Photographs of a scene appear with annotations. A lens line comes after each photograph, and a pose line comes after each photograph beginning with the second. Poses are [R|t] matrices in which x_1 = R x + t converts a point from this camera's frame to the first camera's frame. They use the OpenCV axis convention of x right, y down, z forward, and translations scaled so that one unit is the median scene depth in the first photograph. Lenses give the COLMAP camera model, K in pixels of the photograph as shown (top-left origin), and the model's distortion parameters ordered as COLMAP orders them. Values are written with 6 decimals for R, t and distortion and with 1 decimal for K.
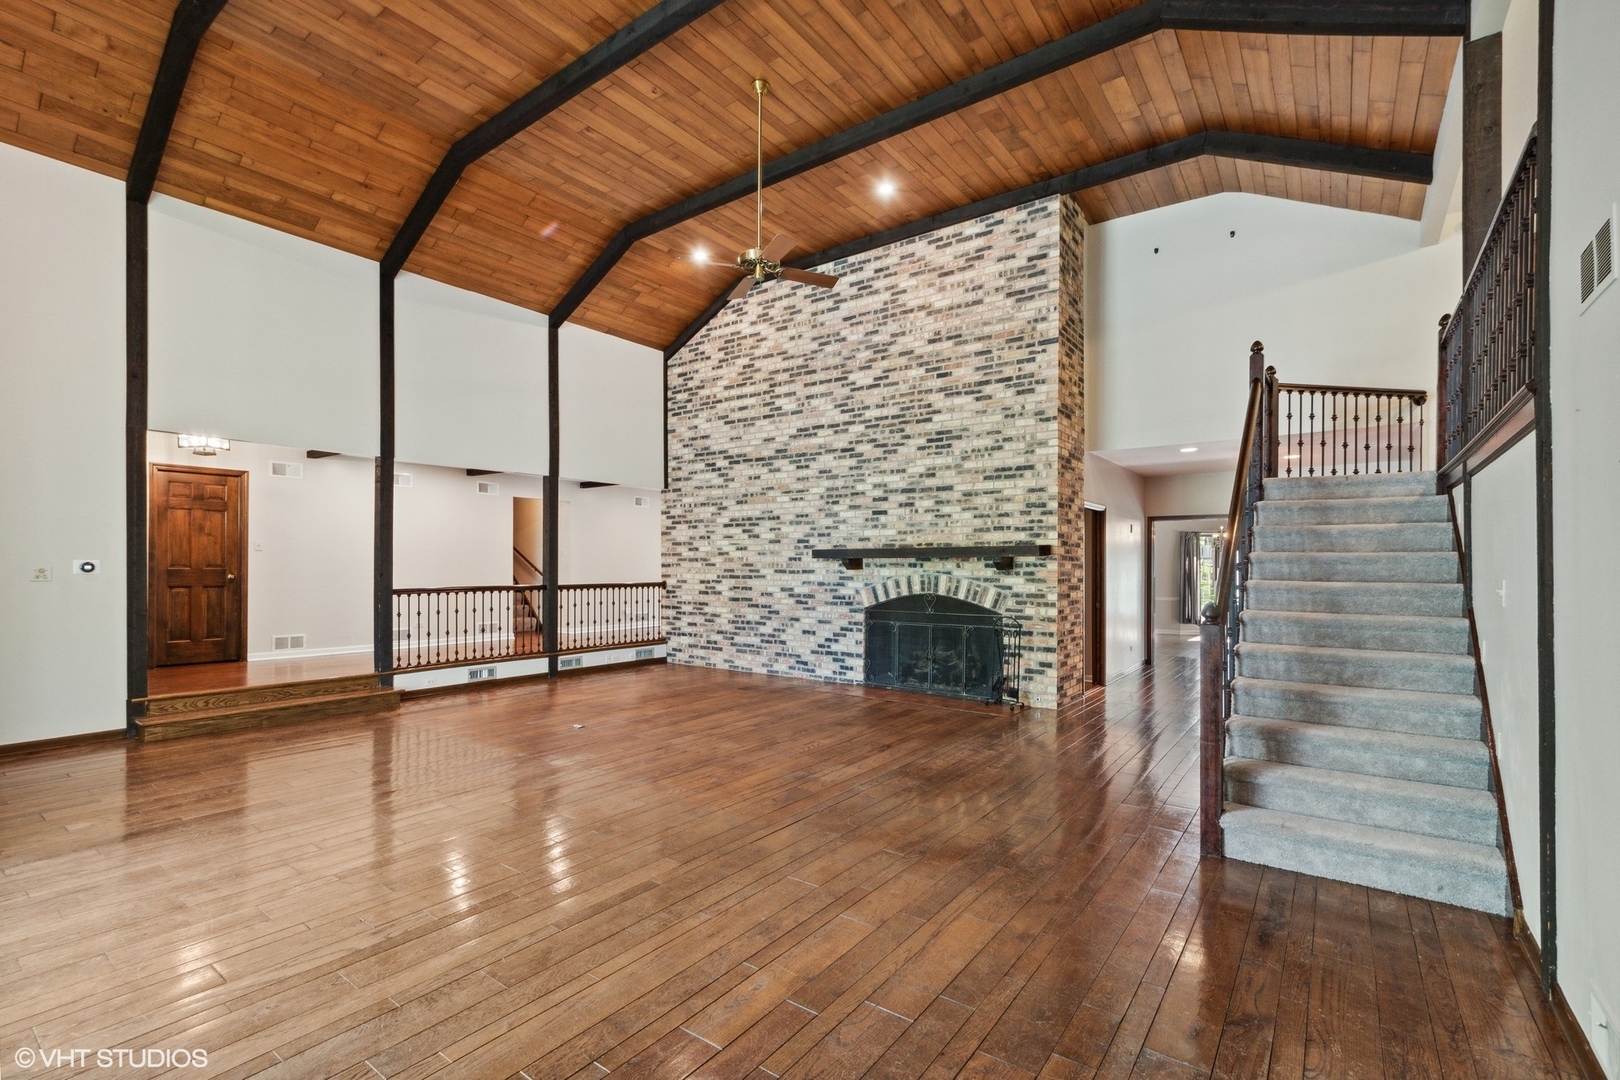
lens RADIAL K [[724.0, 0, 786.9], [0, 724.0, 545.9], [0, 0, 1]] dist [-0.001053, -0.000199]
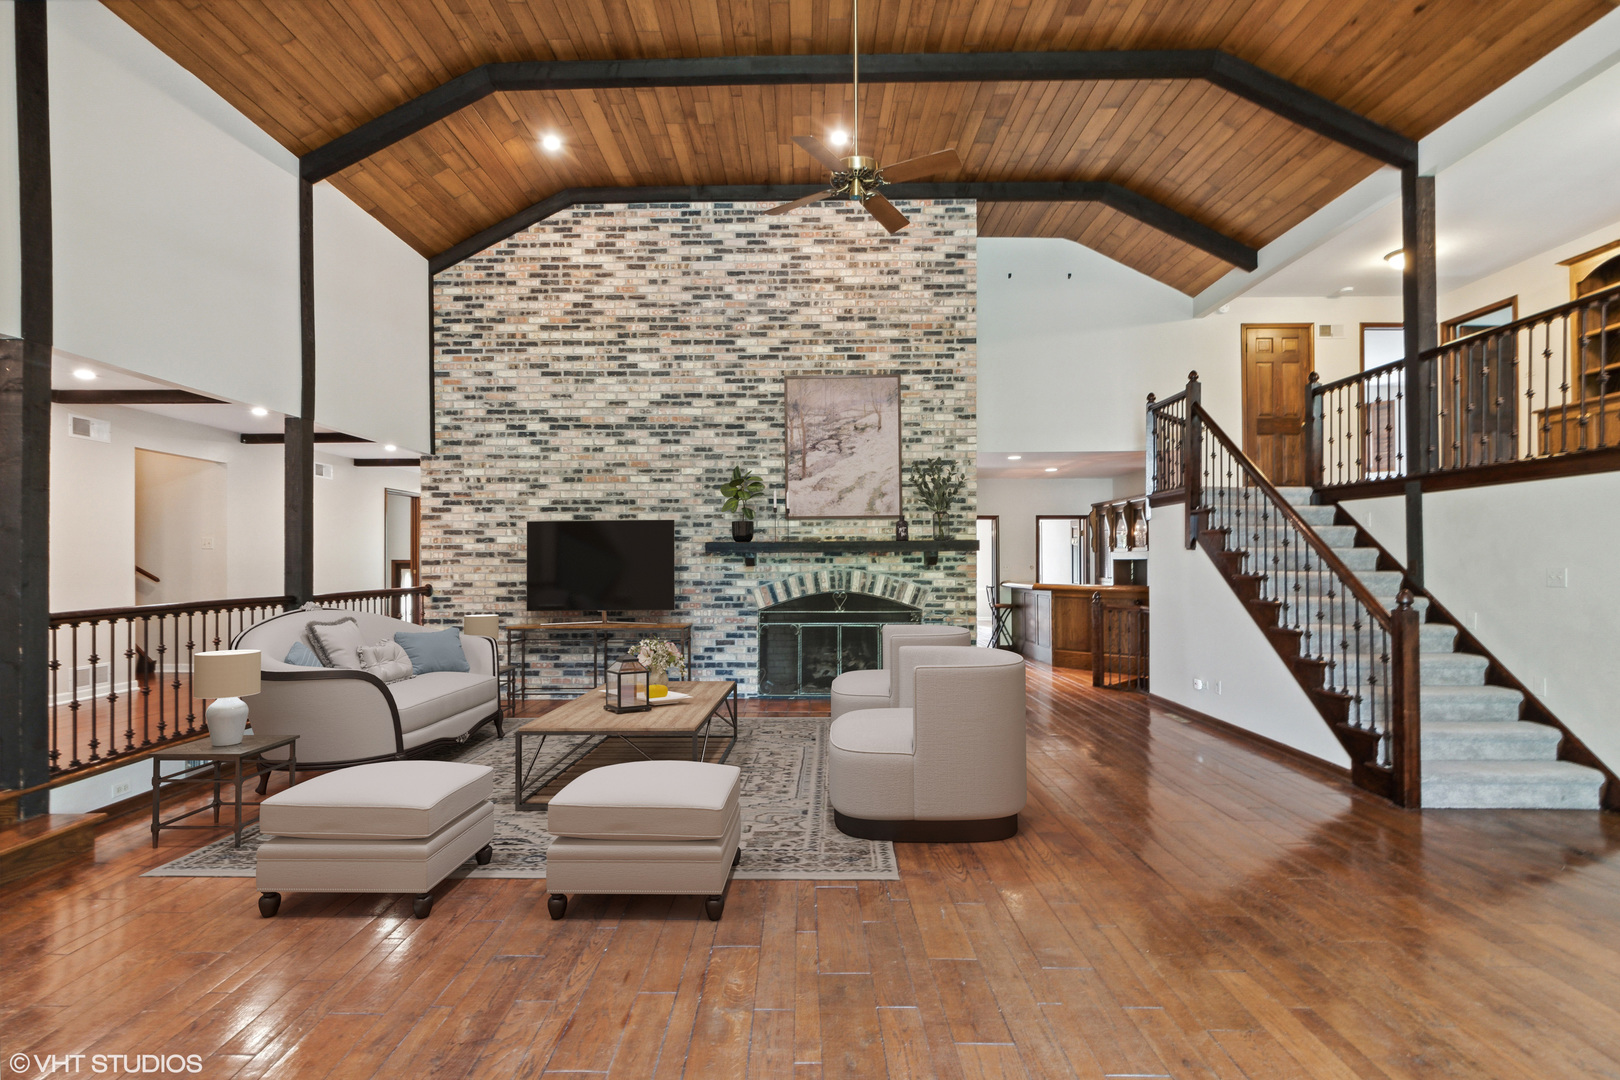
lens RADIAL K [[724.0, 0, 786.9], [0, 724.0, 545.9], [0, 0, 1]] dist [-0.001053, -0.000199]
pose [[0.805961, 0.008035, 0.591914, -0.378515], [-0.011179, 0.999936, 0.001647, 0.007023], [-0.591862, -0.007945, 0.806000, 0.274726]]
